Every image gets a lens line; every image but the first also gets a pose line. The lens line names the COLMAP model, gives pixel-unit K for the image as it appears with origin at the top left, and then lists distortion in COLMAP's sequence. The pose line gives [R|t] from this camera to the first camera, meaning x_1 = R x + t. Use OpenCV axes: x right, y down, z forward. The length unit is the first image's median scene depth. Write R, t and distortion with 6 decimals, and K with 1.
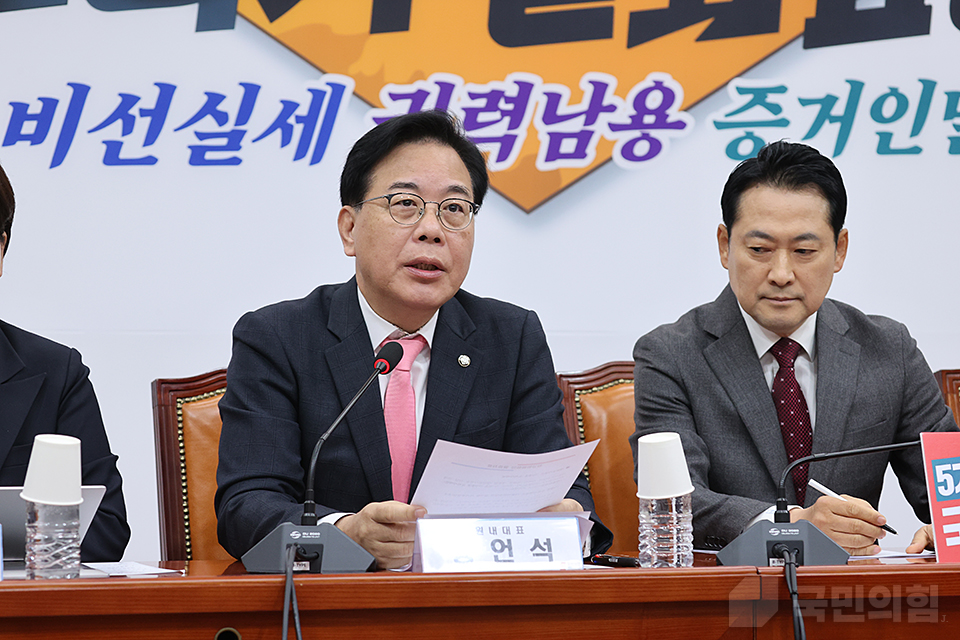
lens RADIAL K [[2853.8, 0, 480.0], [0, 2853.8, 320.0], [0, 0, 1]] dist [0.004740, 0.401297]
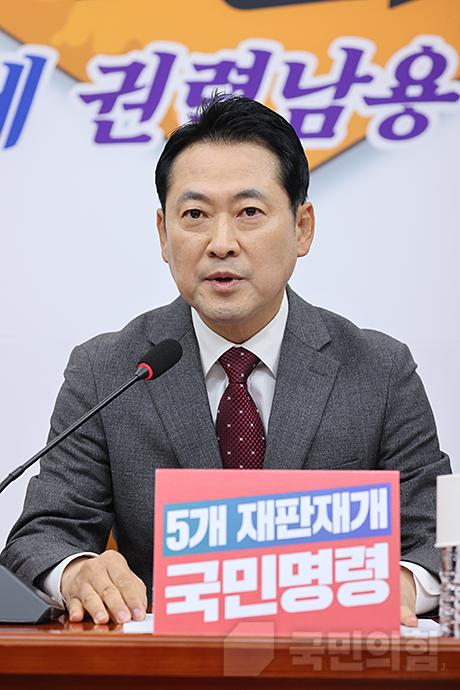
lens RADIAL K [[2804.2, 0, 230.0], [0, 2804.2, 345.0], [0, 0, 1]] dist [0.080118, 2.949270]
pose [[0.958897, 0.005475, -0.283703, 0.247972], [-0.004554, 0.999982, 0.003904, 0.002385], [0.283719, -0.002451, 0.958904, 0.184249]]
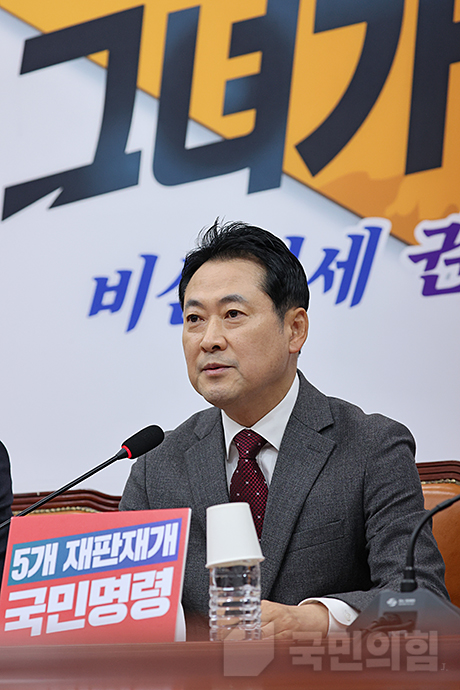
lens RADIAL K [[2537.7, 0, 230.0], [0, 2537.7, 345.0], [0, 0, 1]] dist [0.018891, 1.282575]
pose [[0.768720, -0.089196, -0.633335, 0.481840], [0.042095, 0.995137, -0.089057, 0.039327], [0.638199, 0.041799, 0.768736, 0.253546]]
